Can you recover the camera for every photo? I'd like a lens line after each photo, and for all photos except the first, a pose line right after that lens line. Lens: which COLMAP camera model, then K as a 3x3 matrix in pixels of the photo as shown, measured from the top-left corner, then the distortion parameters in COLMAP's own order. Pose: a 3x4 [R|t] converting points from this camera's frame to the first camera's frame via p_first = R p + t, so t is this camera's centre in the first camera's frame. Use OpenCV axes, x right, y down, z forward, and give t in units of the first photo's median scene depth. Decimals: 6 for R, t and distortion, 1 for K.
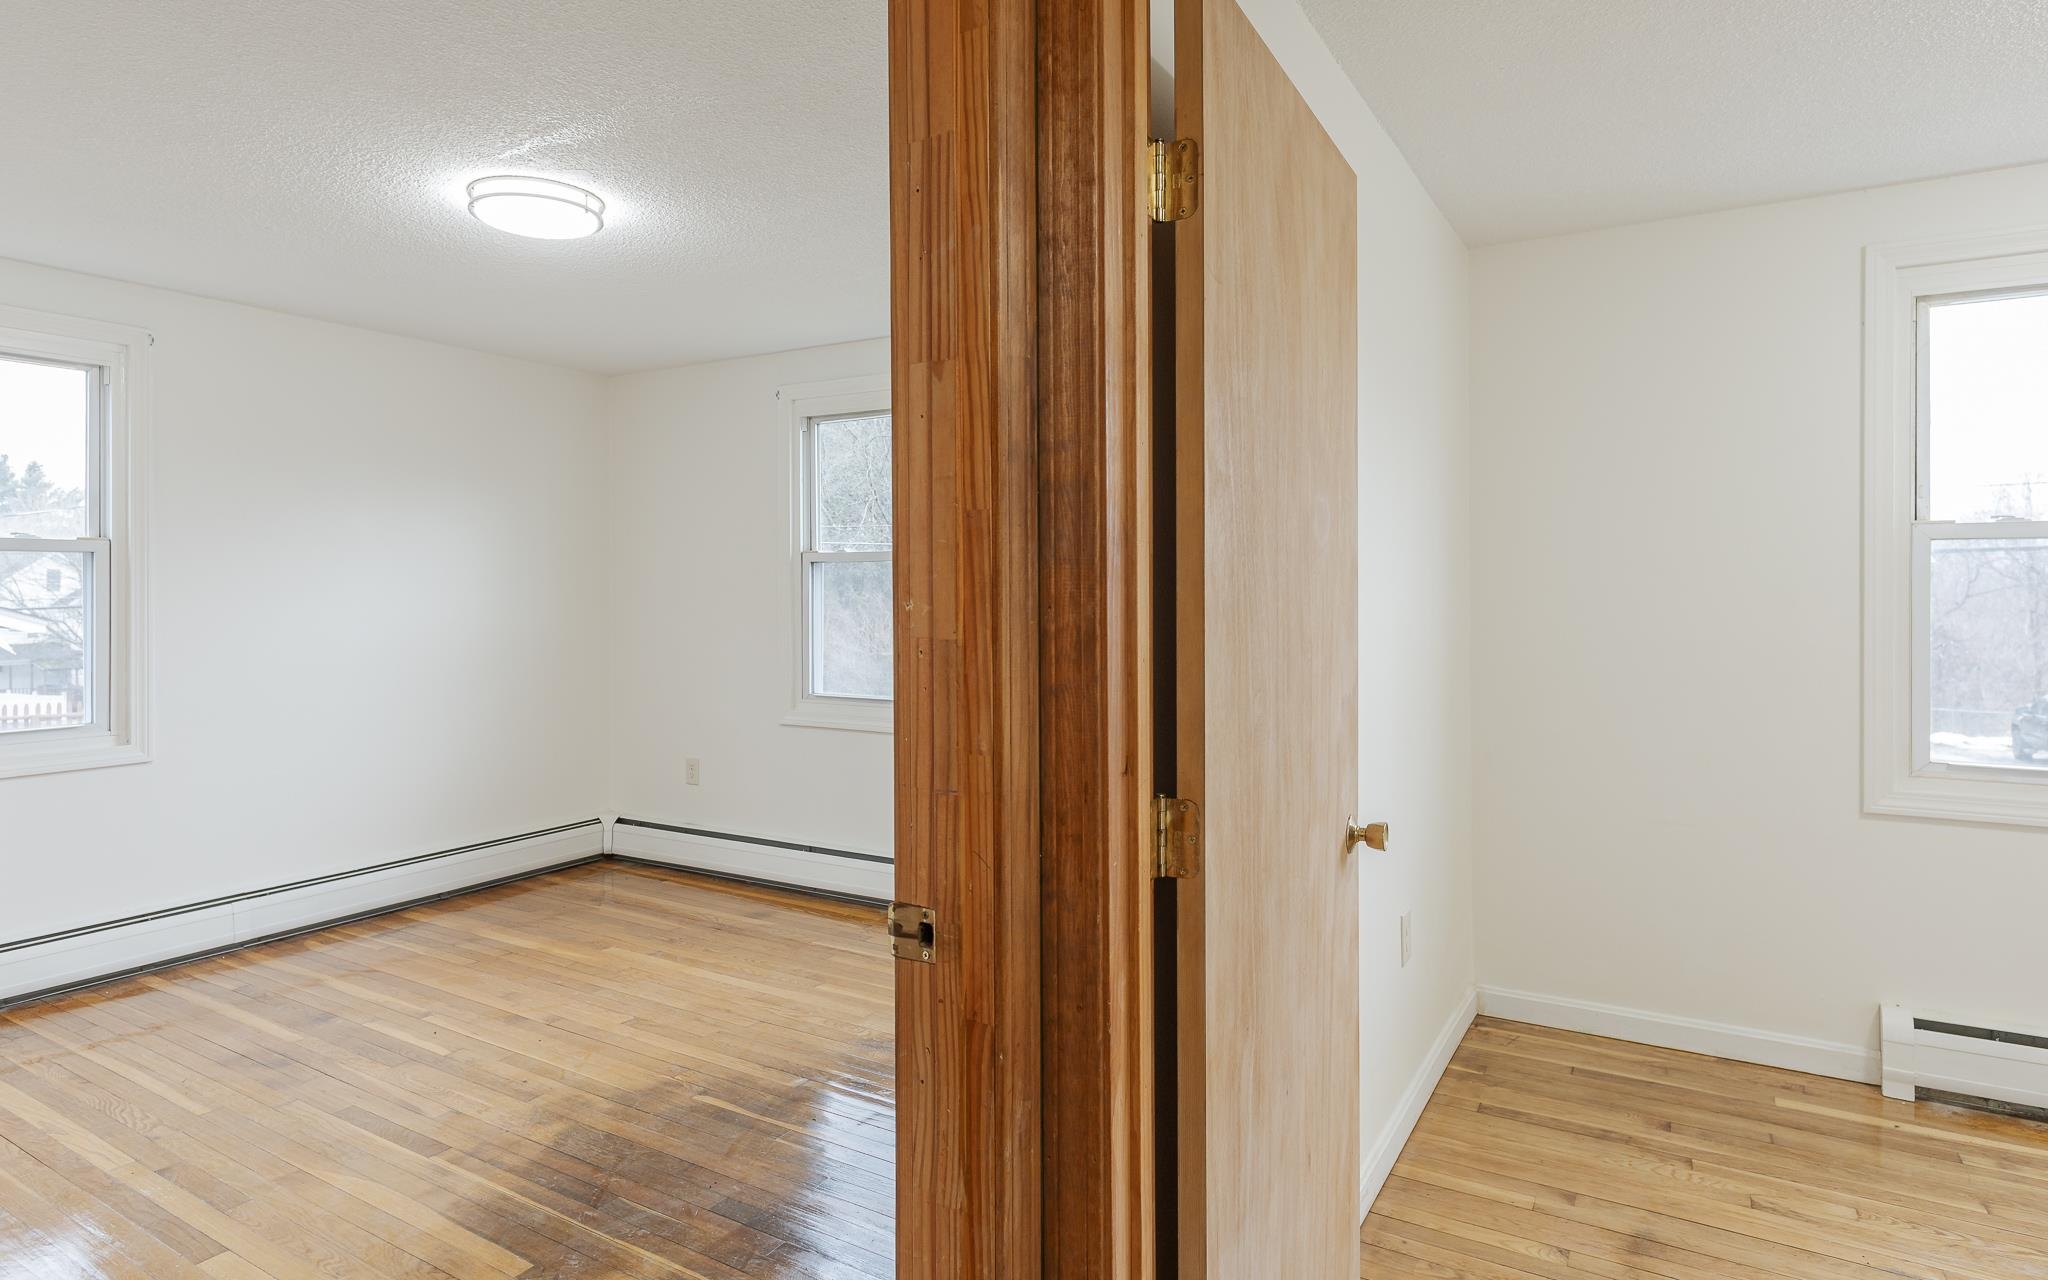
lens RADIAL K [[1097.2, 0, 1091.1], [0, 1097.2, 596.1], [0, 0, 1]] dist [-0.001147, -0.001532]
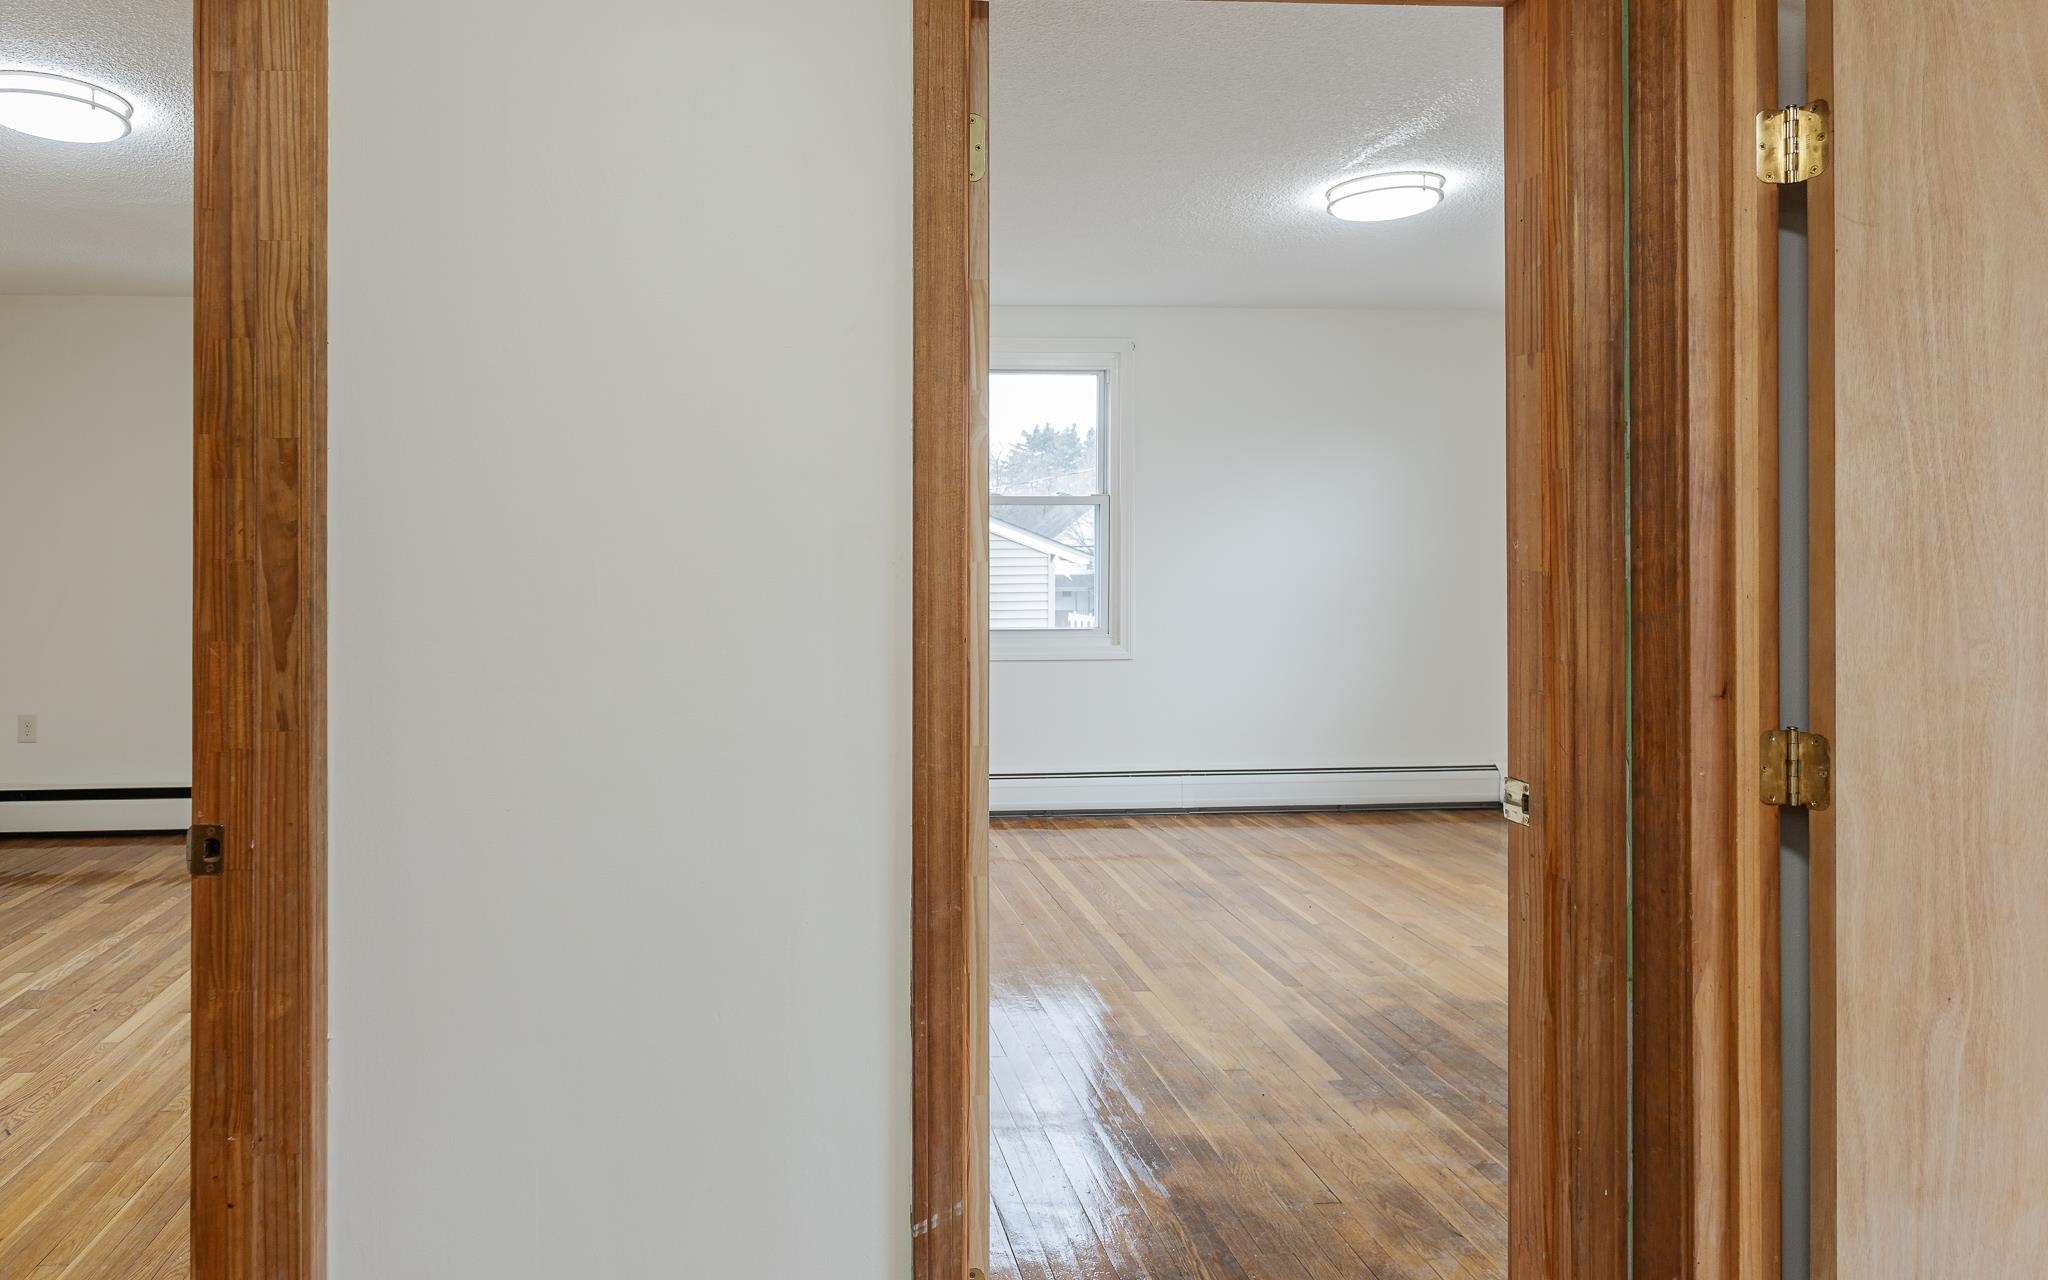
lens RADIAL K [[1213.0, 0, 817.8], [0, 1213.0, 533.6], [0, 0, 1]] dist [0.001139, 0.000211]
pose [[0.548281, 0.001765, -0.836292, 0.298517], [-0.005085, 0.999986, -0.001224, 0.000825], [0.836278, 0.004924, 0.548283, -0.238421]]
